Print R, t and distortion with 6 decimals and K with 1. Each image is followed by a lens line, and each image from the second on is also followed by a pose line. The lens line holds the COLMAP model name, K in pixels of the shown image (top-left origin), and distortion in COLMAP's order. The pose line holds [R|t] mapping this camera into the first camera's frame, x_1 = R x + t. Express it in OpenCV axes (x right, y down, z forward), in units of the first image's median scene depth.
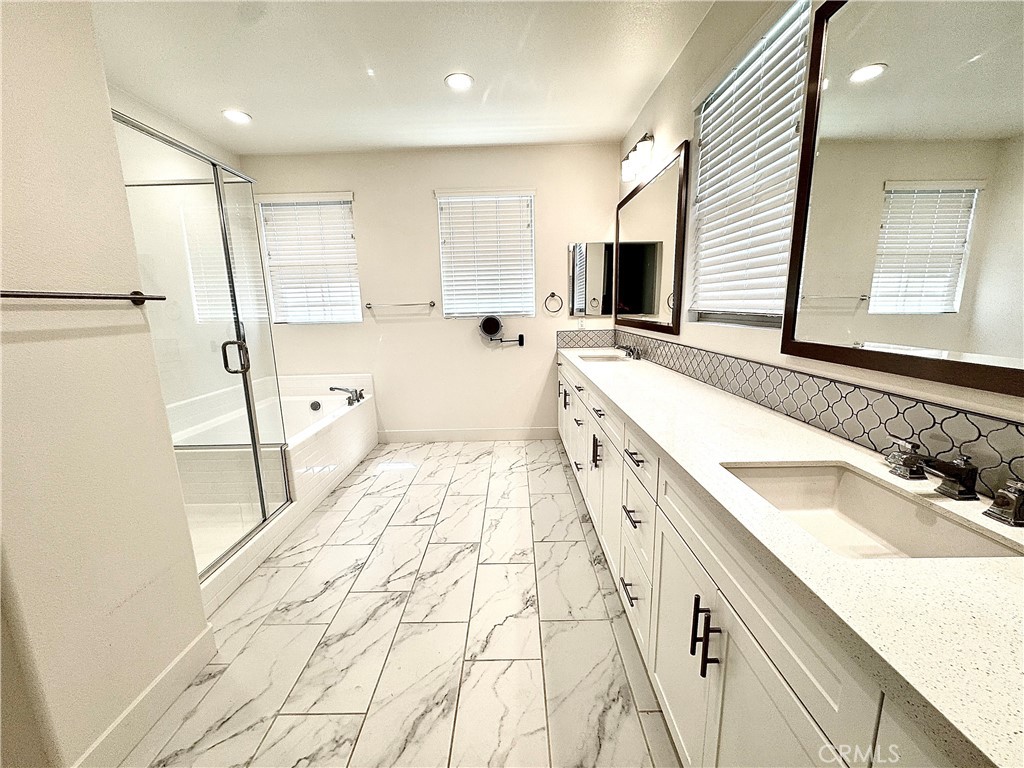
lens RADIAL K [[410.2, 0, 510.5], [0, 410.2, 382.7], [0, 0, 1]] dist [-0.002685, 0.000349]
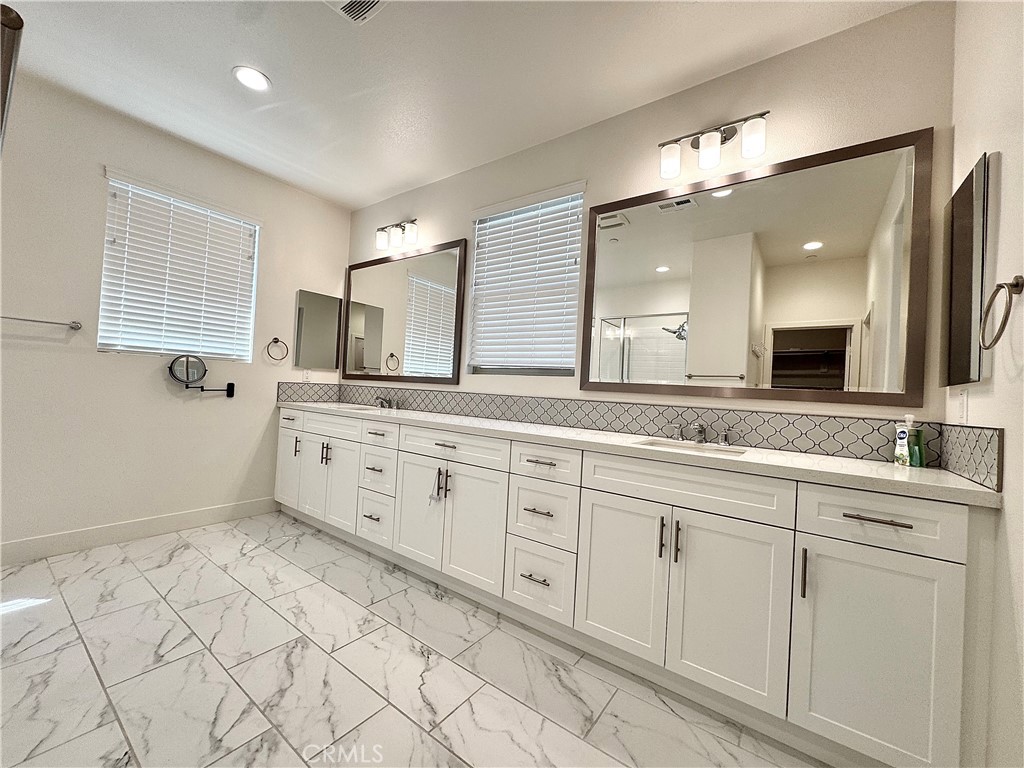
lens RADIAL K [[410.2, 0, 511.1], [0, 410.2, 382.9], [0, 0, 1]] dist [-0.002685, 0.000349]
pose [[0.583599, 0.066691, 0.809298, -0.403532], [0.083041, 0.986496, -0.141175, 0.052791], [-0.807785, 0.149595, 0.570180, 0.145987]]
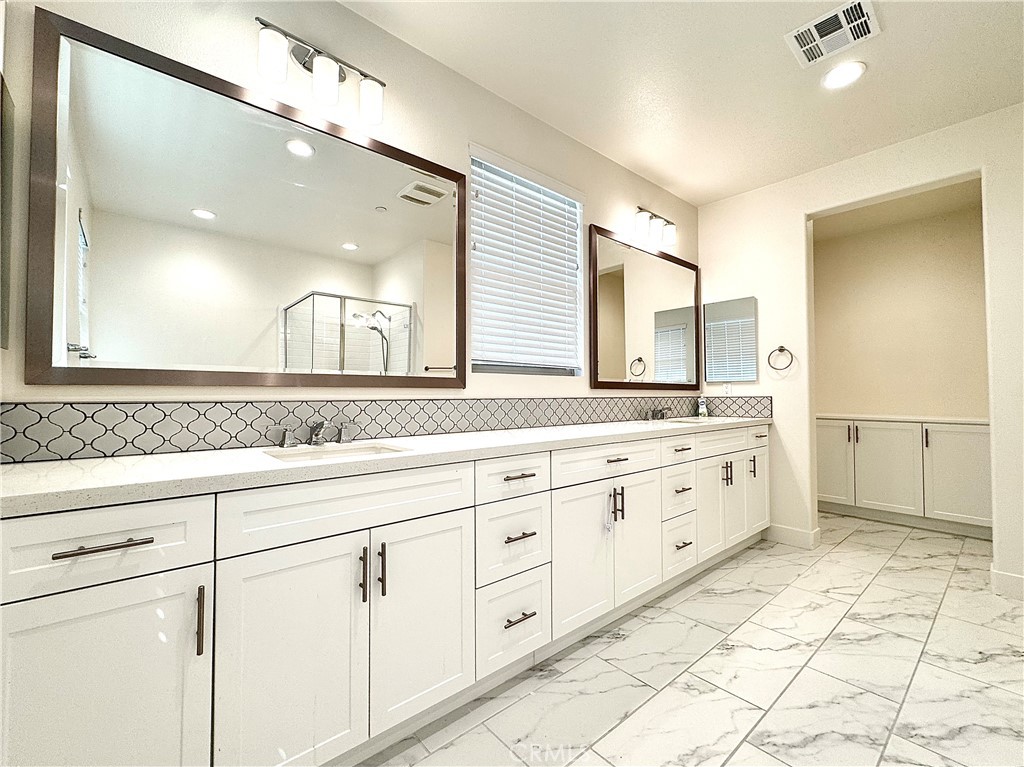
lens RADIAL K [[440.9, 0, 509.2], [0, 440.9, 380.4], [0, 0, 1]] dist [-0.000164, 0.000075]
pose [[-0.657233, 0.043280, 0.752444, -0.272625], [0.151534, 0.985551, 0.075671, -0.154012], [-0.738297, 0.163754, -0.654295, 1.257601]]
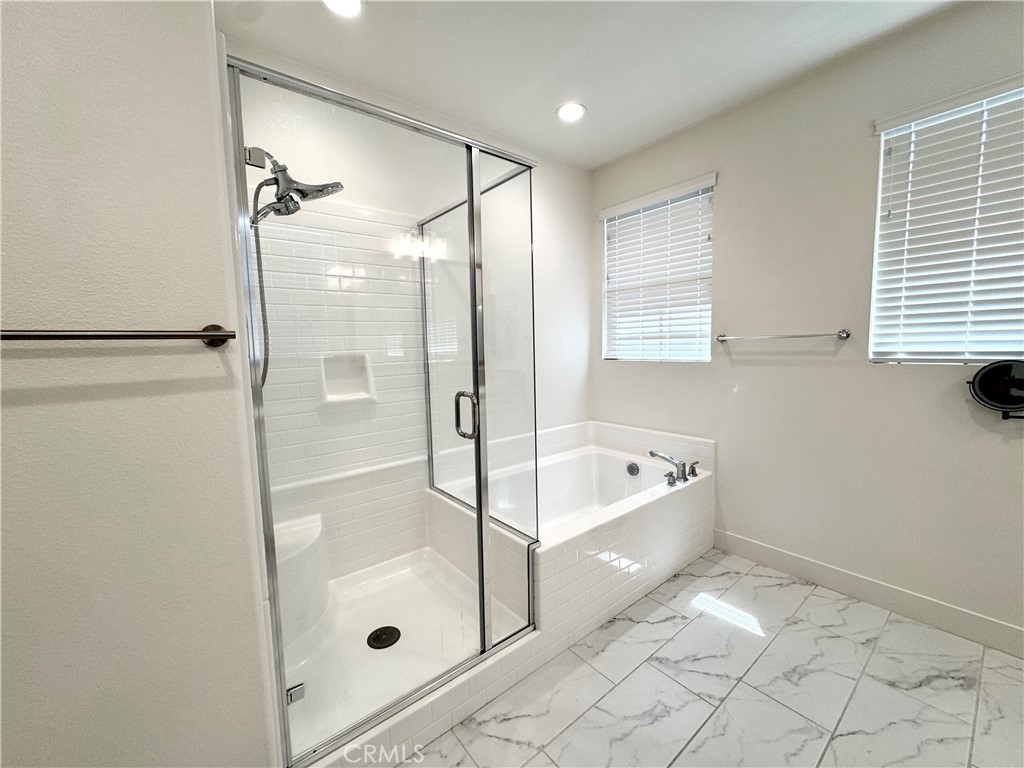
lens RADIAL K [[410.2, 0, 512.9], [0, 410.2, 381.6], [0, 0, 1]] dist [-0.002685, 0.000349]
pose [[0.632638, 0.081401, -0.770158, -0.062439], [-0.136174, 0.990659, -0.007152, -0.090245], [0.762381, 0.109400, 0.637814, 0.441240]]
